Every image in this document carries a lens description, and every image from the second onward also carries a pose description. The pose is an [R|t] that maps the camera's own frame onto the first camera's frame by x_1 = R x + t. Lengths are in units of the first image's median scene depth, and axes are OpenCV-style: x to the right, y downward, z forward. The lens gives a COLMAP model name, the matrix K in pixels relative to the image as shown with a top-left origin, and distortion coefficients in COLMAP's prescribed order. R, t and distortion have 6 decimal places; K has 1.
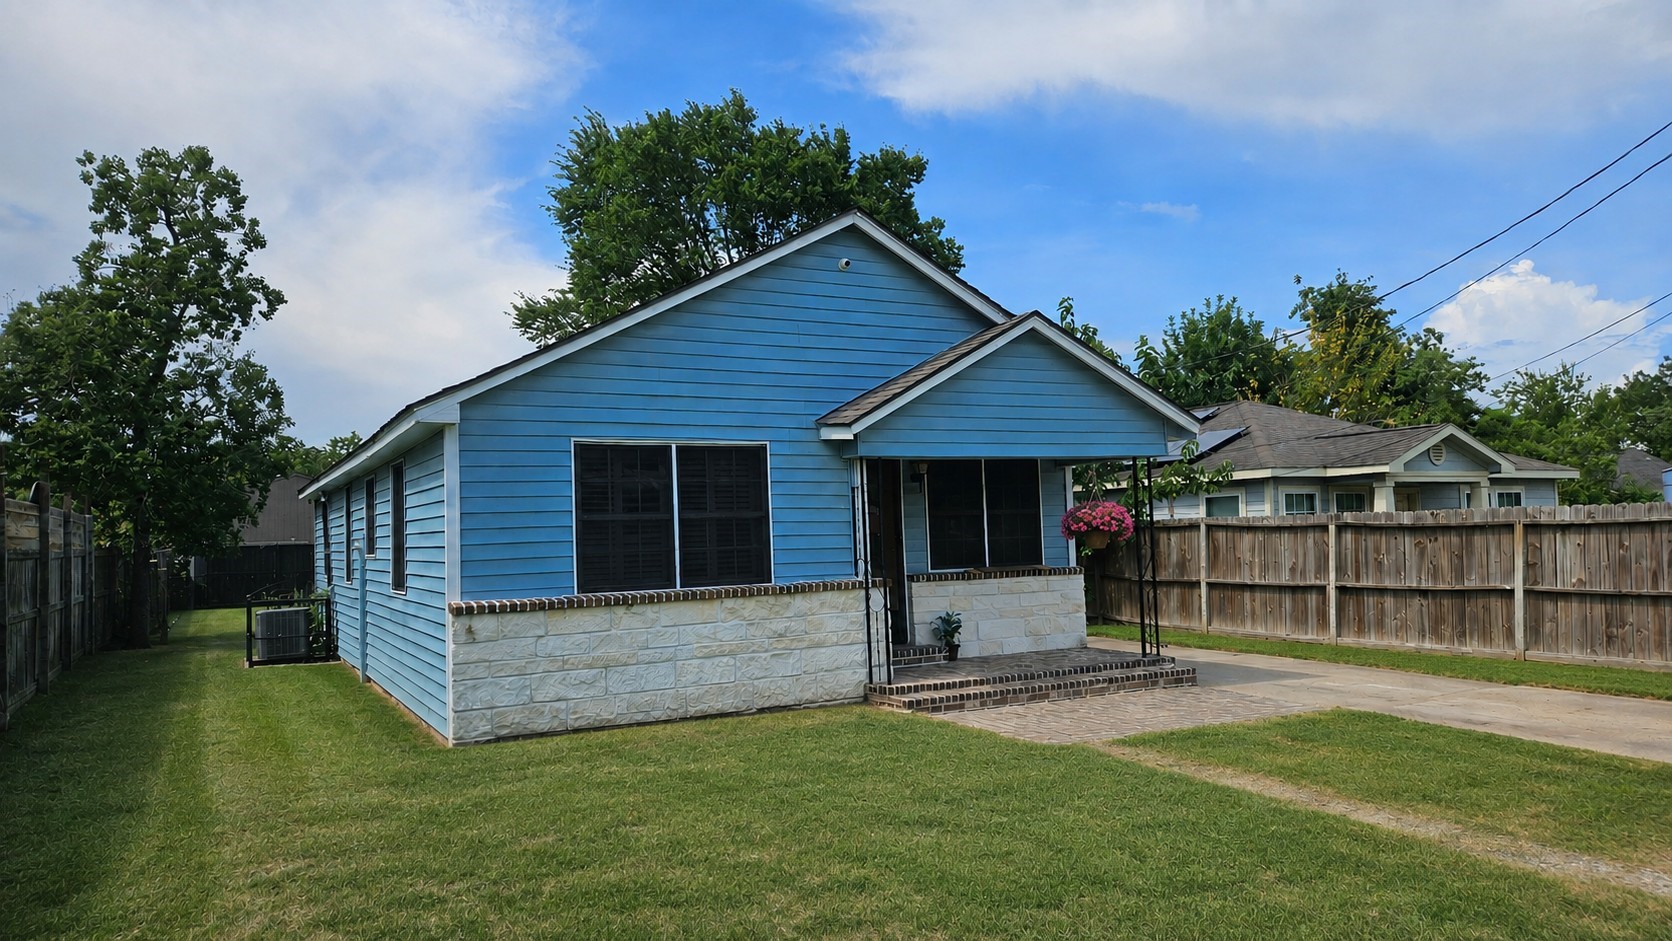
lens RADIAL K [[1143.8, 0, 836.0], [0, 1143.8, 470.5], [0, 0, 1]] dist [0.085752, -0.080294]
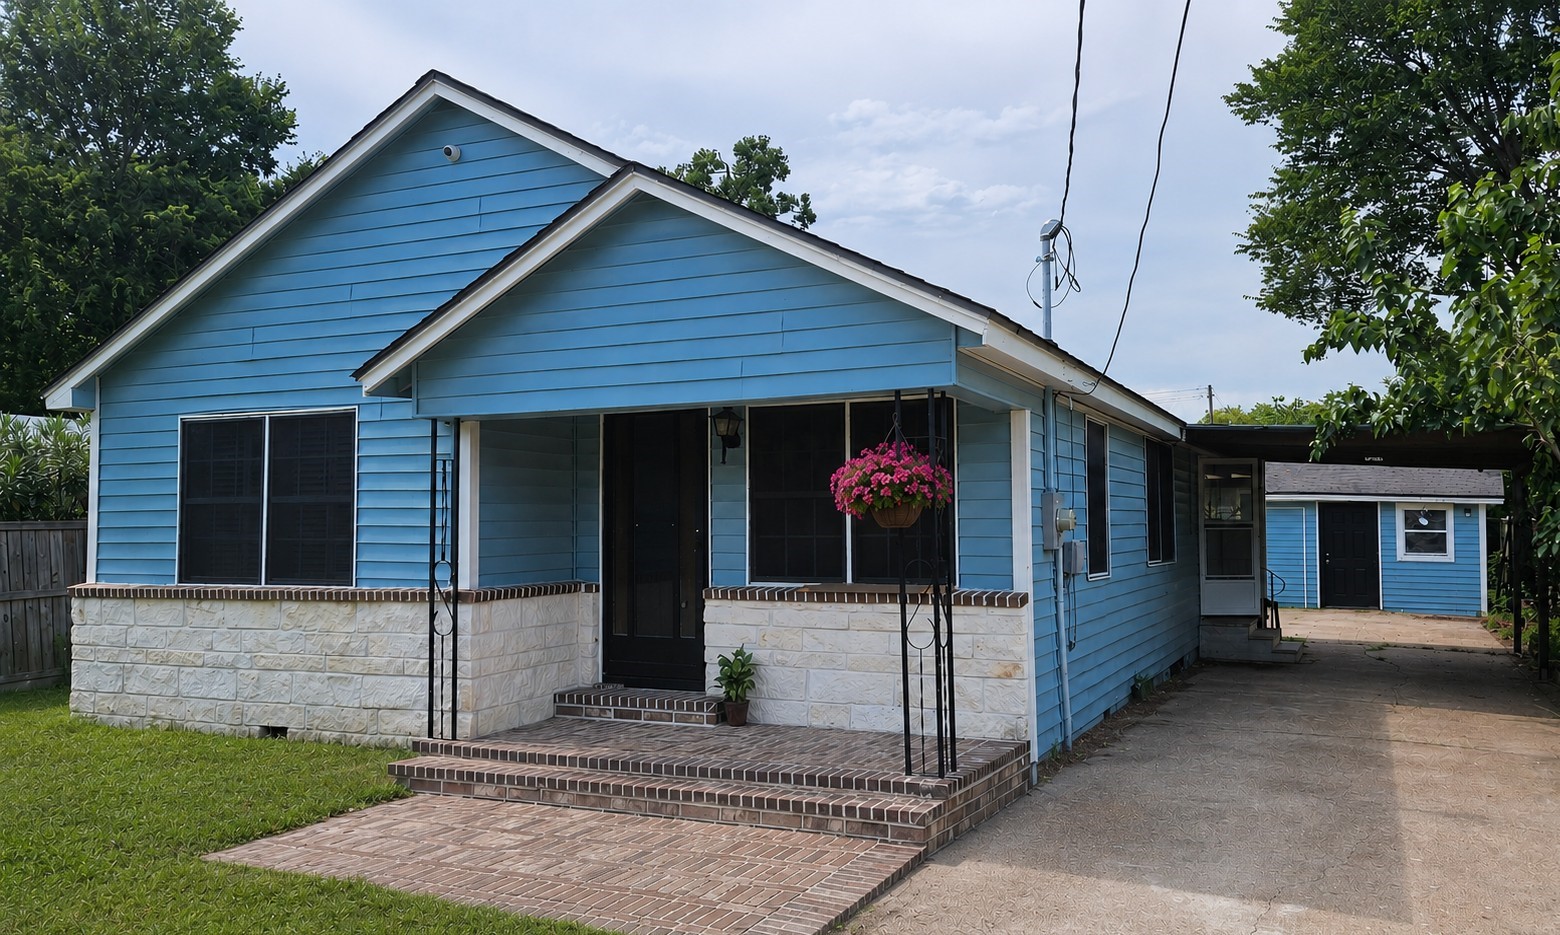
lens RADIAL K [[1237.4, 0, 780.0], [0, 1237.4, 467.5], [0, 0, 1]] dist [0.000364, -0.001154]
pose [[0.599810, -0.008908, -0.800093, 0.788230], [0.034610, 0.999291, 0.014820, 0.014457], [0.799394, -0.036580, 0.599693, 0.719498]]
